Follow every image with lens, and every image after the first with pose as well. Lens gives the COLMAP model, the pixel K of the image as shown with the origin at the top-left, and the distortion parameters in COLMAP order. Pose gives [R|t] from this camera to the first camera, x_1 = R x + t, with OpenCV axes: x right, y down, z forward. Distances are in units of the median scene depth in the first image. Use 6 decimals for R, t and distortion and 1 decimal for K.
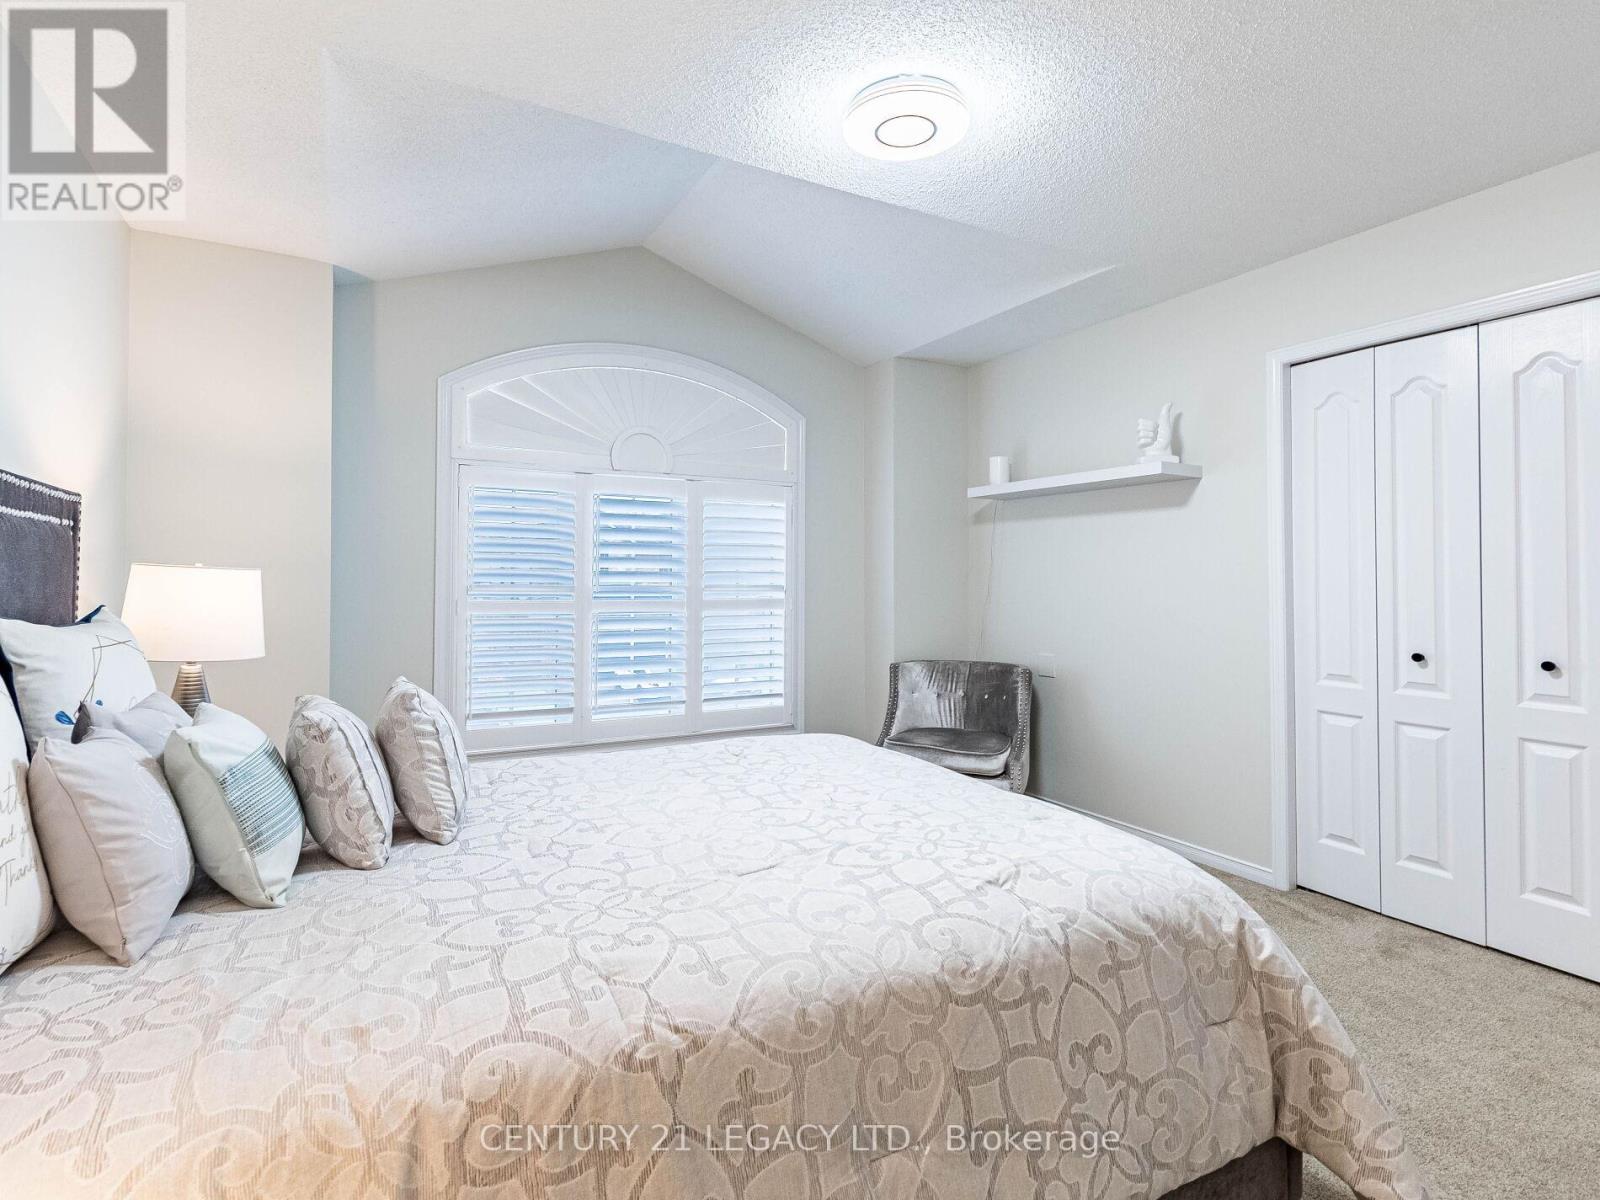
lens RADIAL K [[799.6, 0, 800.0], [0, 799.6, 600.0], [0, 0, 1]] dist [0.001312, 0.002063]
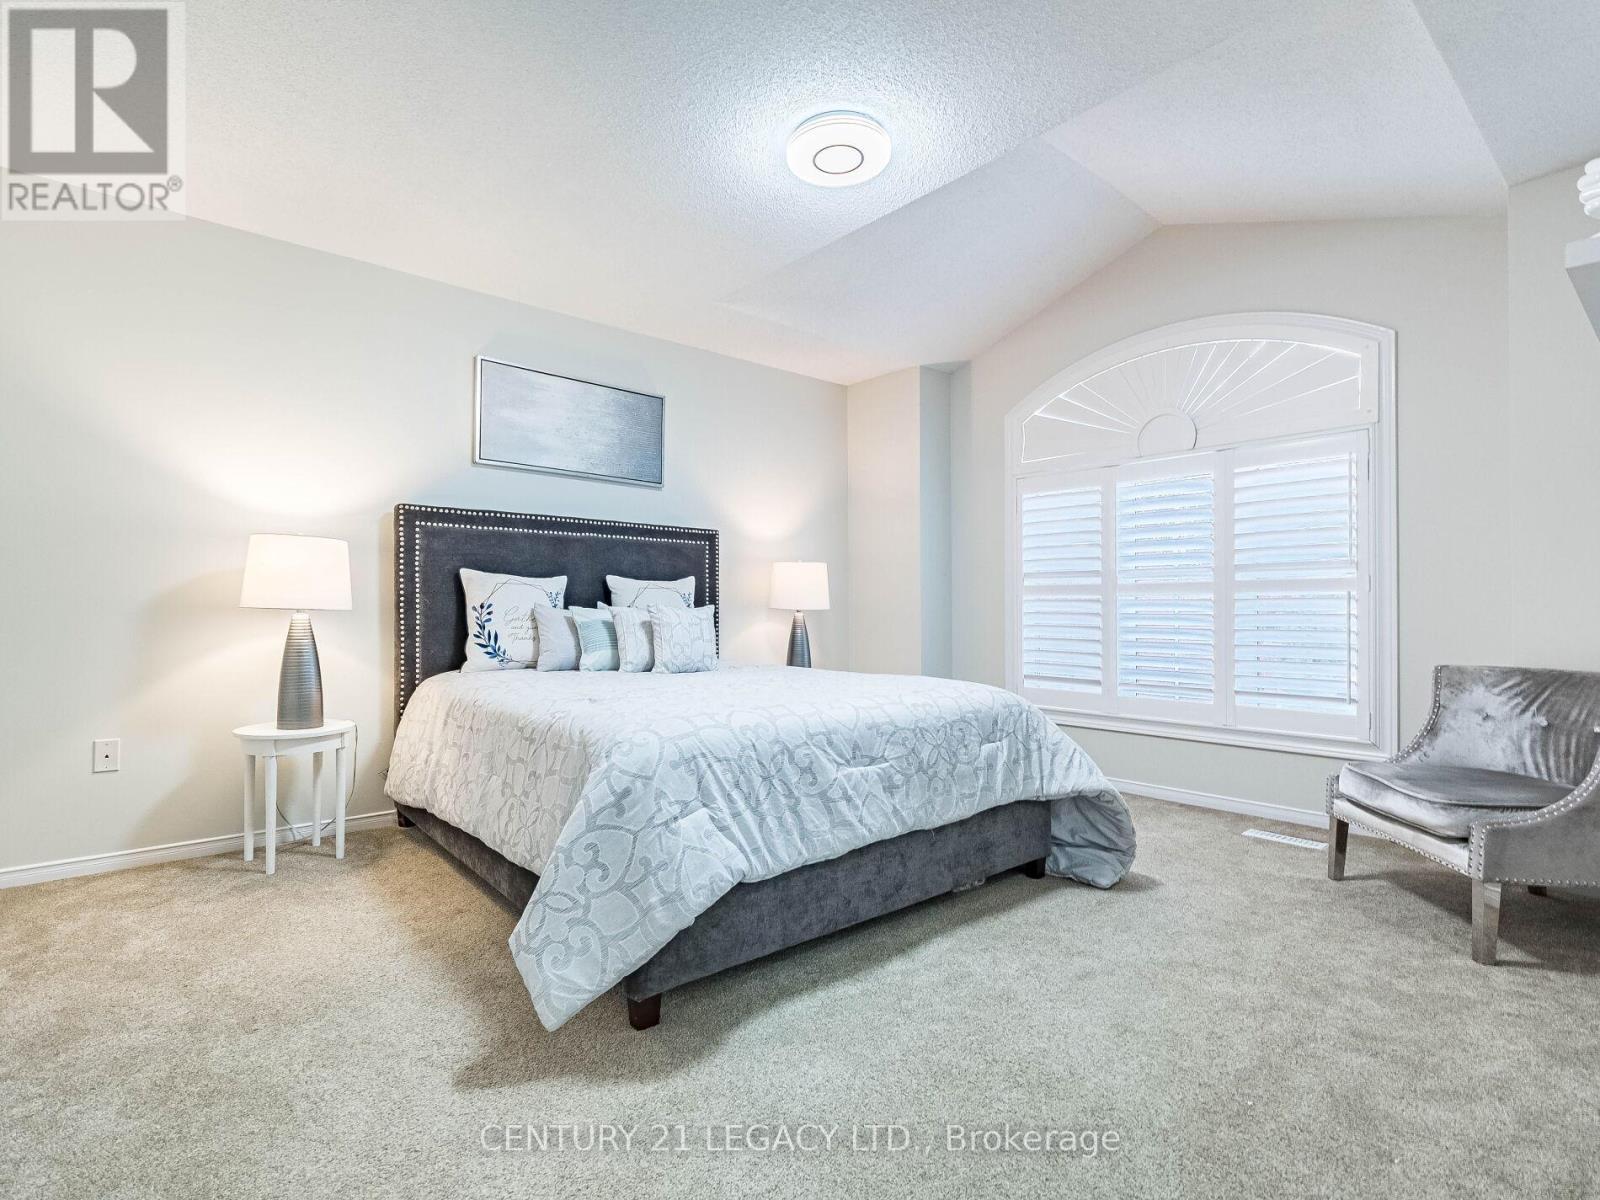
lens RADIAL K [[799.6, 0, 800.0], [0, 799.6, 600.0], [0, 0, 1]] dist [0.001312, 0.002063]
pose [[0.186908, -0.003345, -0.982372, 0.727619], [0.003593, 0.999990, -0.002722, 0.024636], [0.982371, -0.003021, 0.186919, 0.387464]]
